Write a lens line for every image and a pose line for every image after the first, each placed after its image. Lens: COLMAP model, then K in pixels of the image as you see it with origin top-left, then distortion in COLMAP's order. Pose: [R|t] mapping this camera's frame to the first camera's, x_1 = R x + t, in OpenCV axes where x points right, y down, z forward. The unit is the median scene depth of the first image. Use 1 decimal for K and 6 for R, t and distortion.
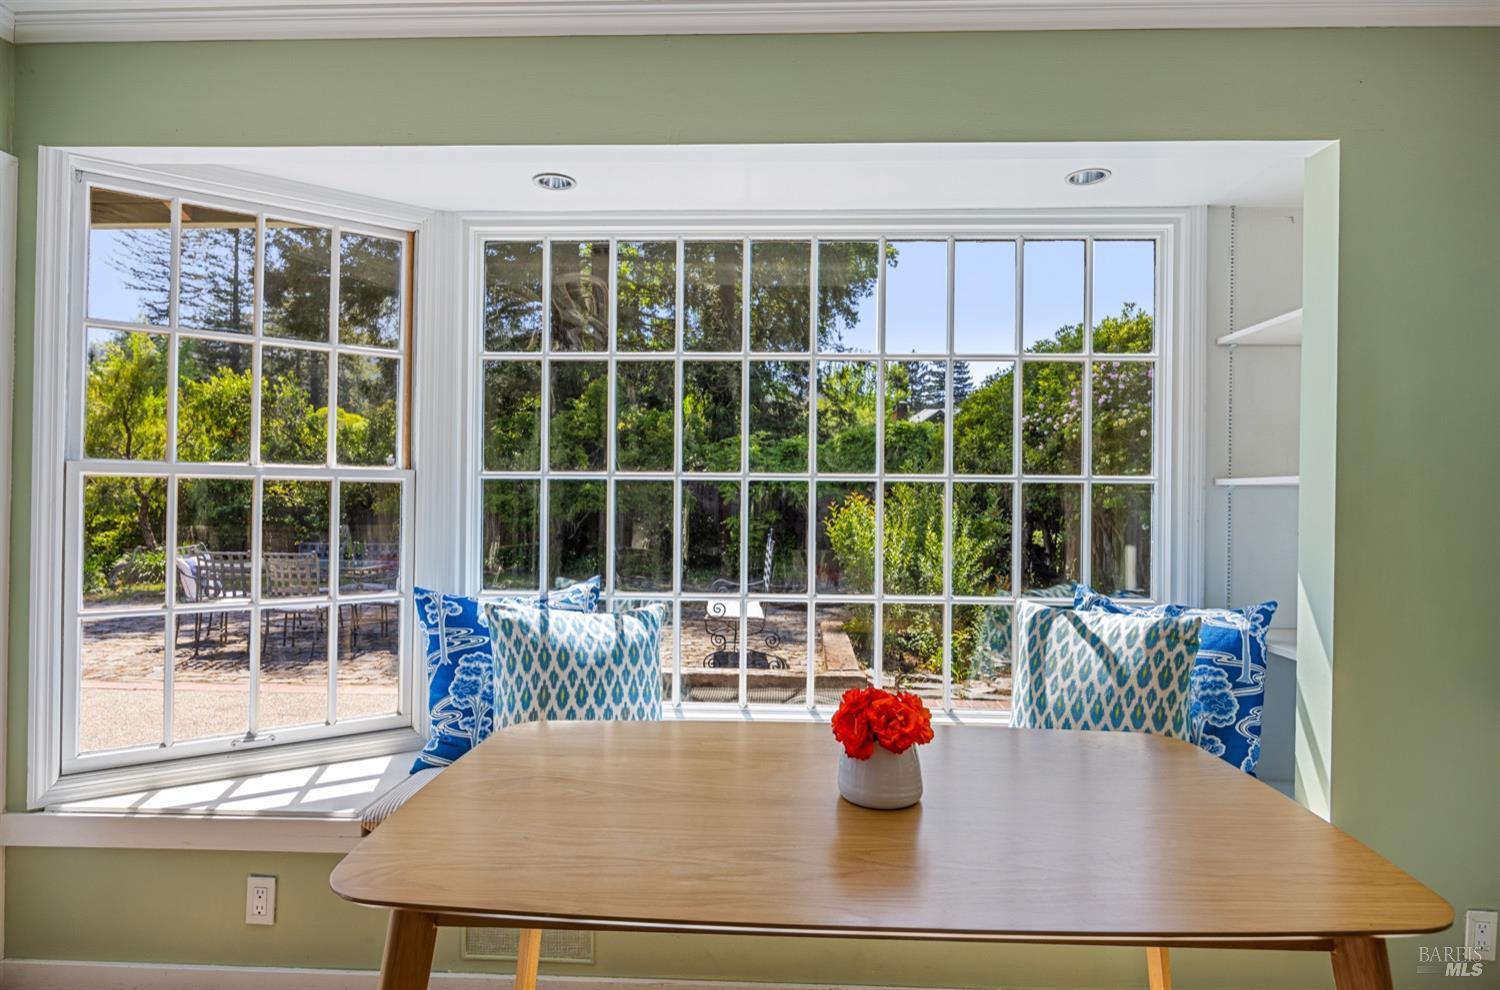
lens RADIAL K [[861.1, 0, 751.1], [0, 861.1, 494.1], [0, 0, 1]] dist [0.000795, 0.000403]
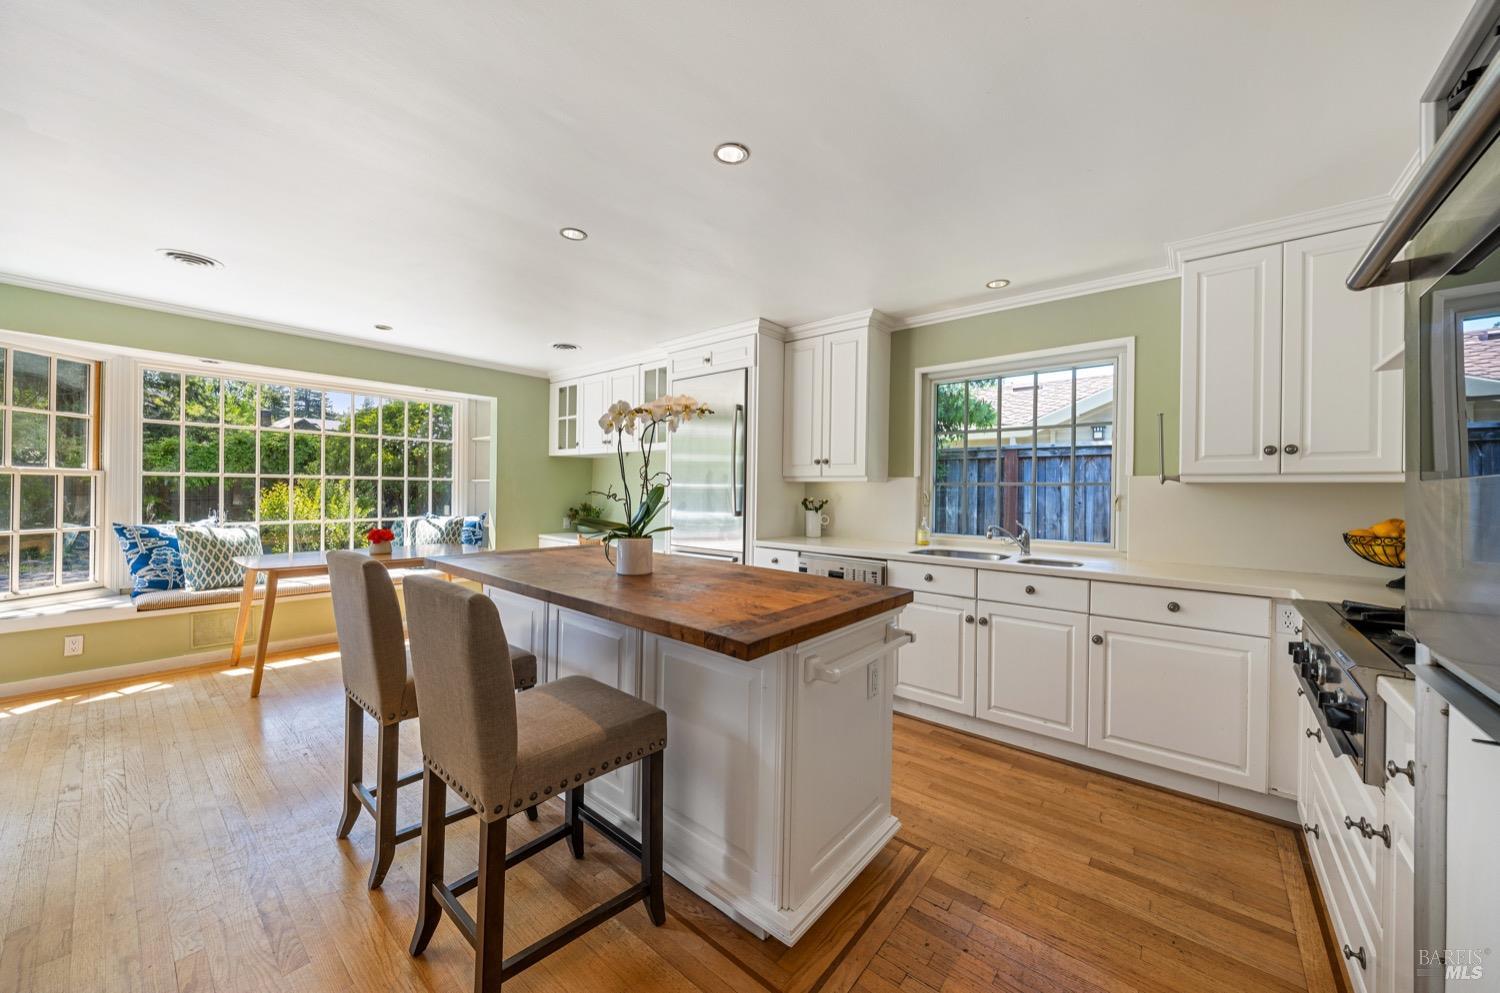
lens RADIAL K [[551.3, 0, 759.3], [0, 551.3, 496.0], [0, 0, 1]] dist [-0.014822, -0.000013]
pose [[0.612541, -0.011100, 0.790361, -0.475938], [-0.003047, 0.999861, 0.016404, 0.008476], [-0.790433, -0.012456, 0.612422, -1.224306]]
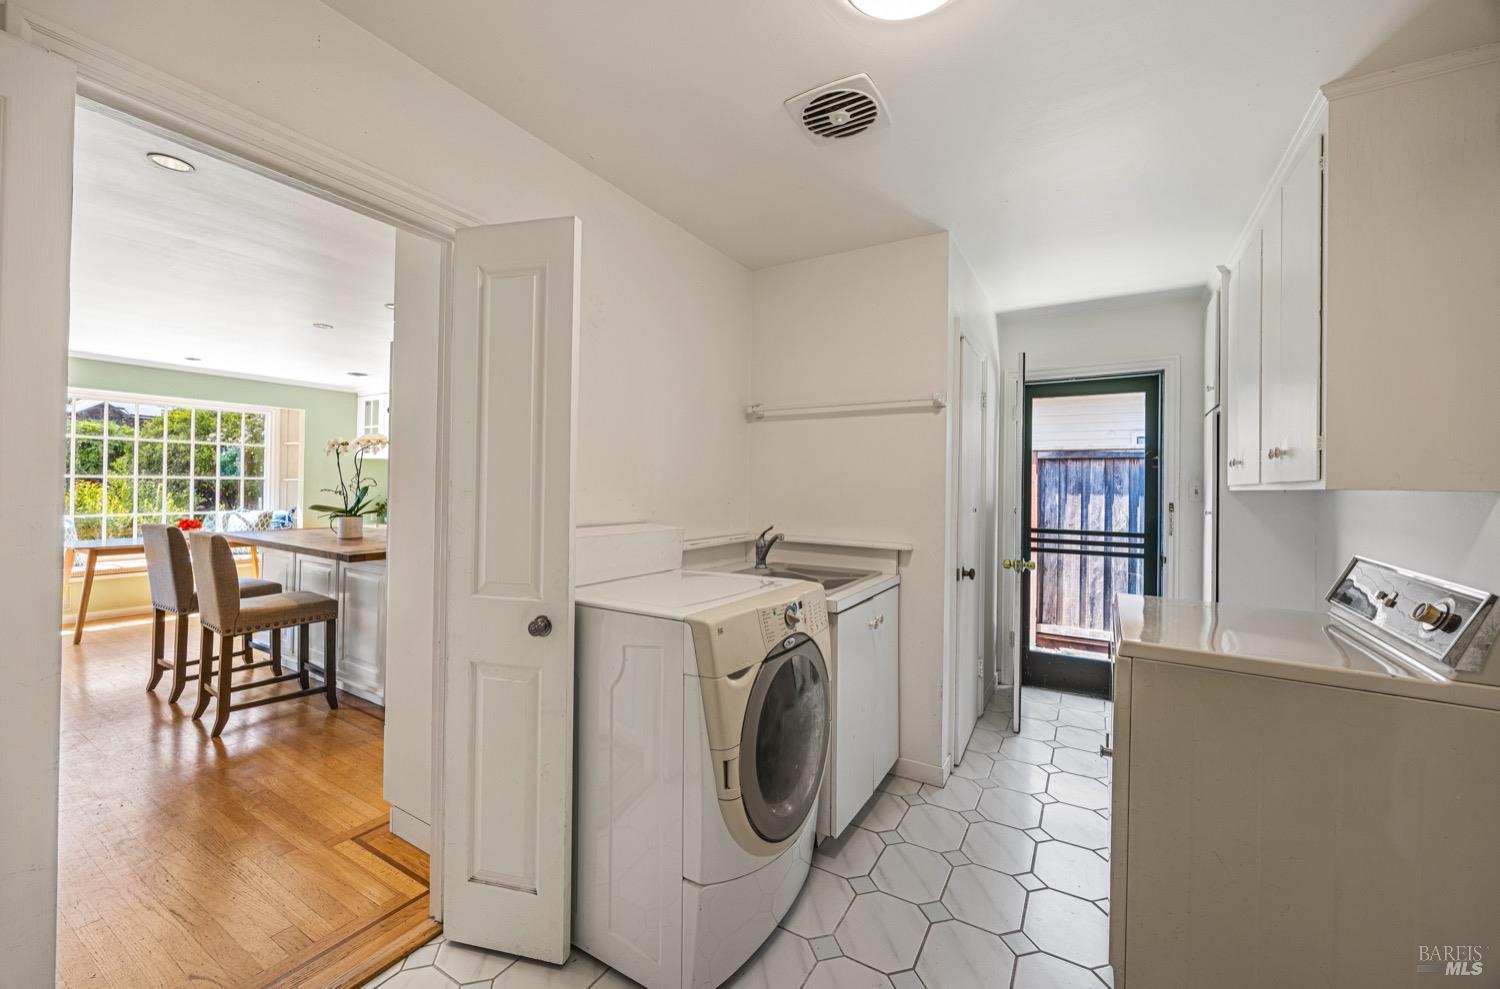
lens RADIAL K [[593.1, 0, 750.4], [0, 593.1, 488.0], [0, 0, 1]] dist [-0.002936, -0.000594]
pose [[0.501452, -0.002267, 0.865183, -0.725542], [-0.005133, 0.999971, 0.005595, -0.000570], [-0.865170, -0.007246, 0.501426, -2.197624]]
